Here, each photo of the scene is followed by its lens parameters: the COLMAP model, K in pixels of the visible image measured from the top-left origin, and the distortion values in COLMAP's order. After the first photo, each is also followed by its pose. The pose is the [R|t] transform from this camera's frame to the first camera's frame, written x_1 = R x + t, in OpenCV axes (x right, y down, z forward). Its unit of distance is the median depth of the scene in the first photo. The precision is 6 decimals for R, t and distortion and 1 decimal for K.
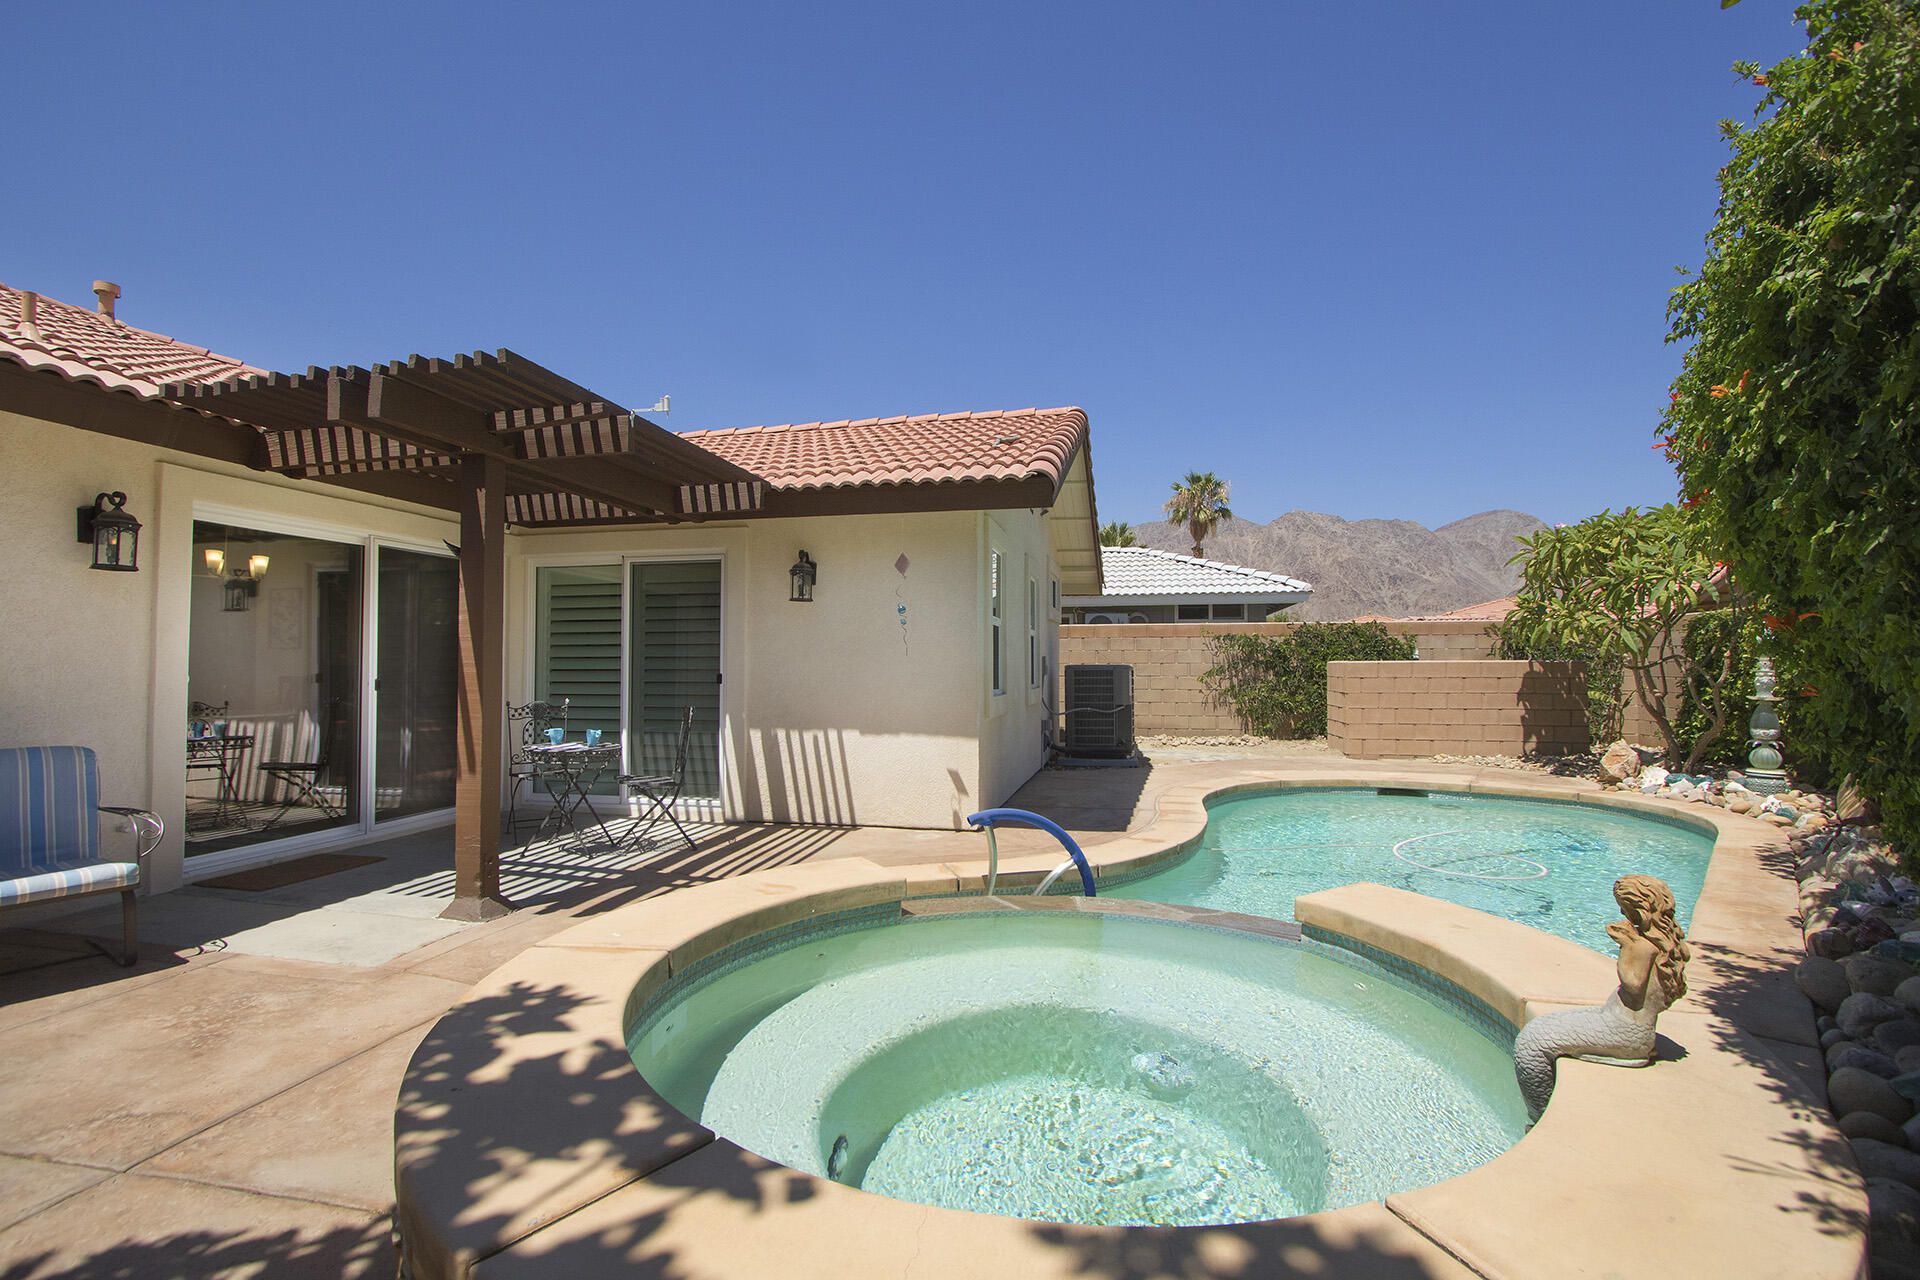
lens RADIAL K [[892.0, 0, 947.9], [0, 892.0, 650.6], [0, 0, 1]] dist [-0.011542, 0.001726]
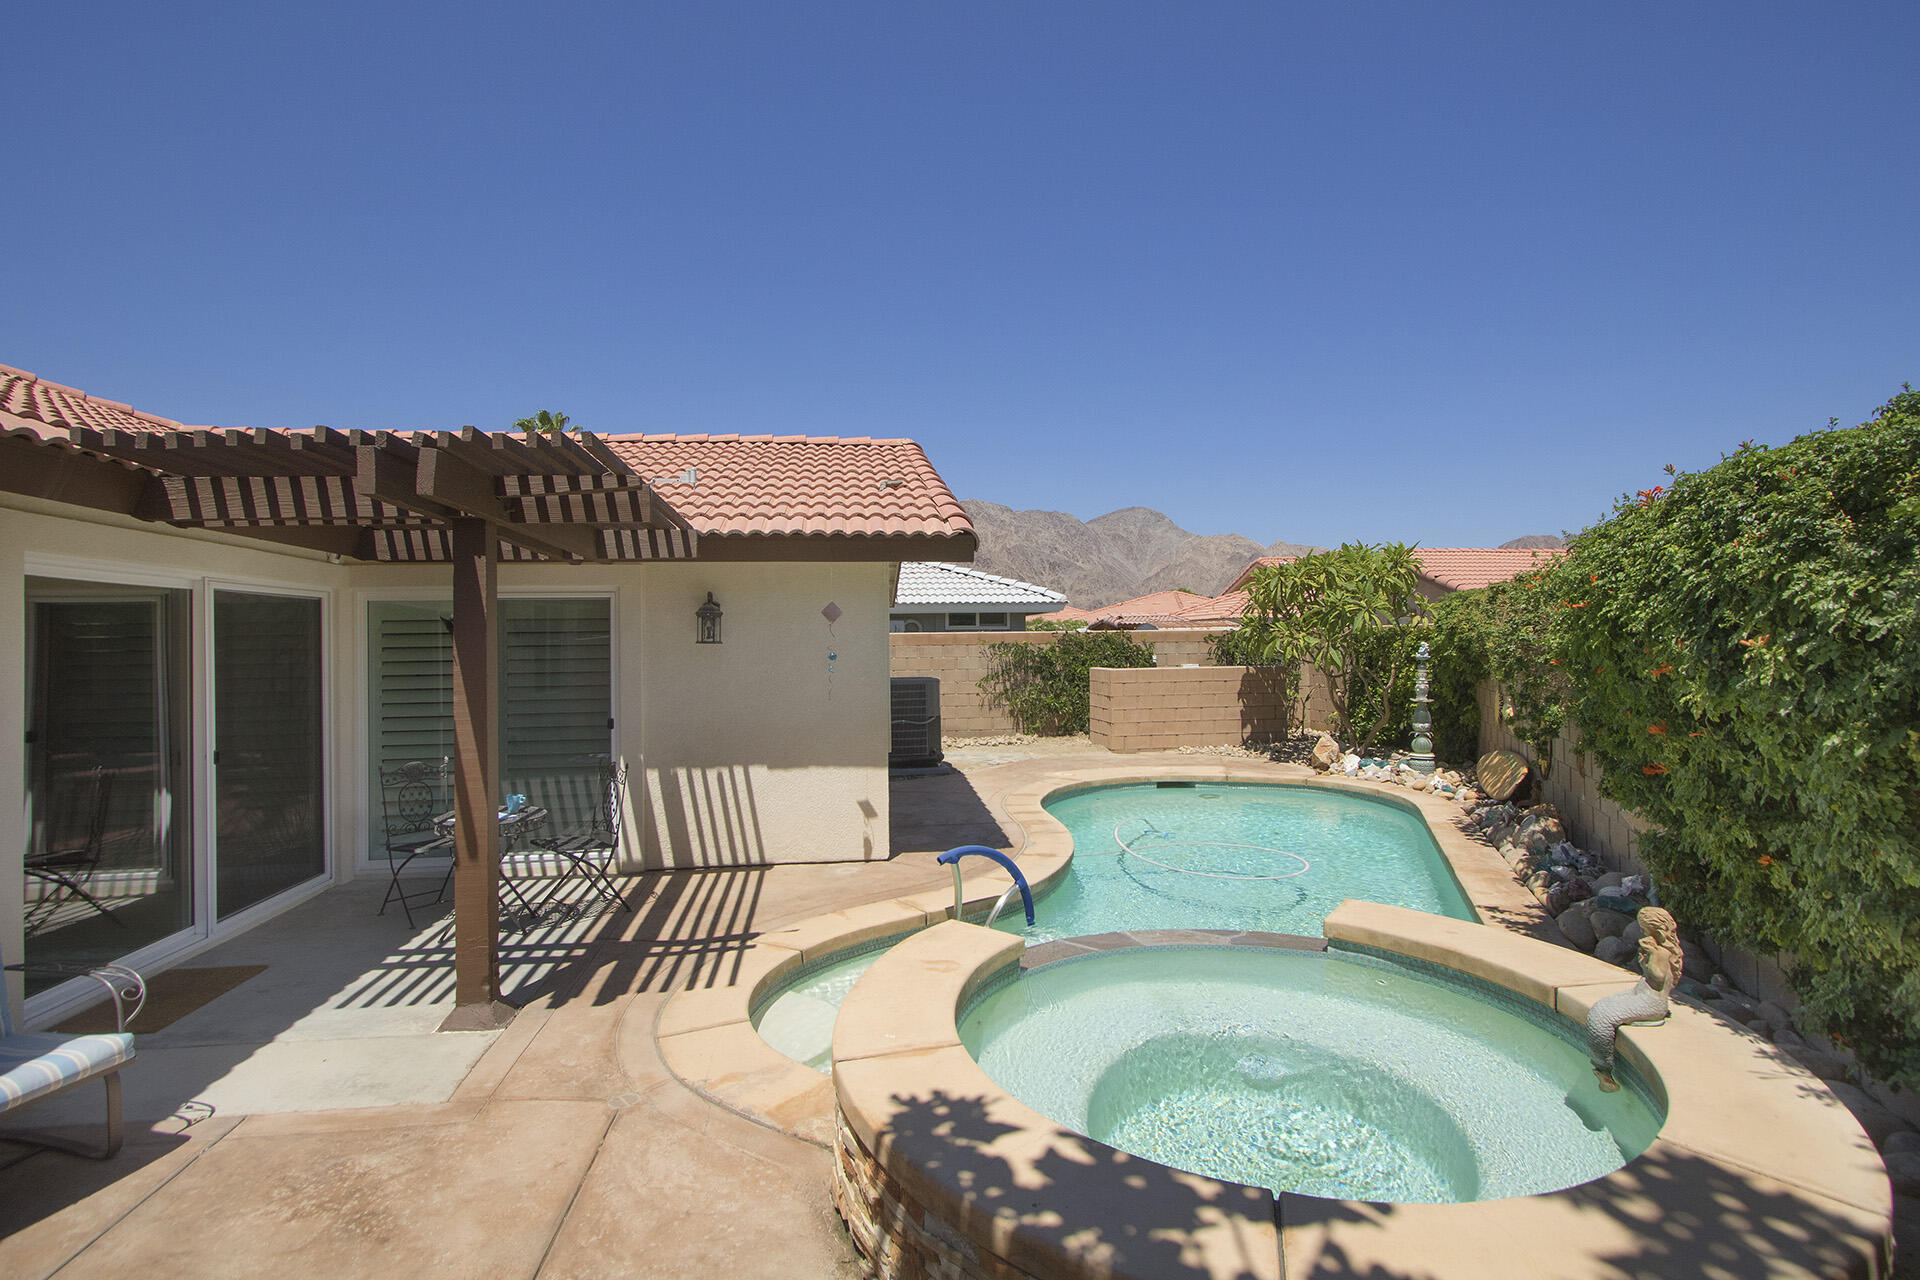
lens RADIAL K [[892.0, 0, 979.0], [0, 892.0, 643.9], [0, 0, 1]] dist [-0.011542, 0.001726]
pose [[0.934681, -0.008321, 0.355390, -0.229712], [0.005346, 0.999942, 0.009353, -0.061042], [-0.355447, -0.006843, 0.934671, -0.024513]]
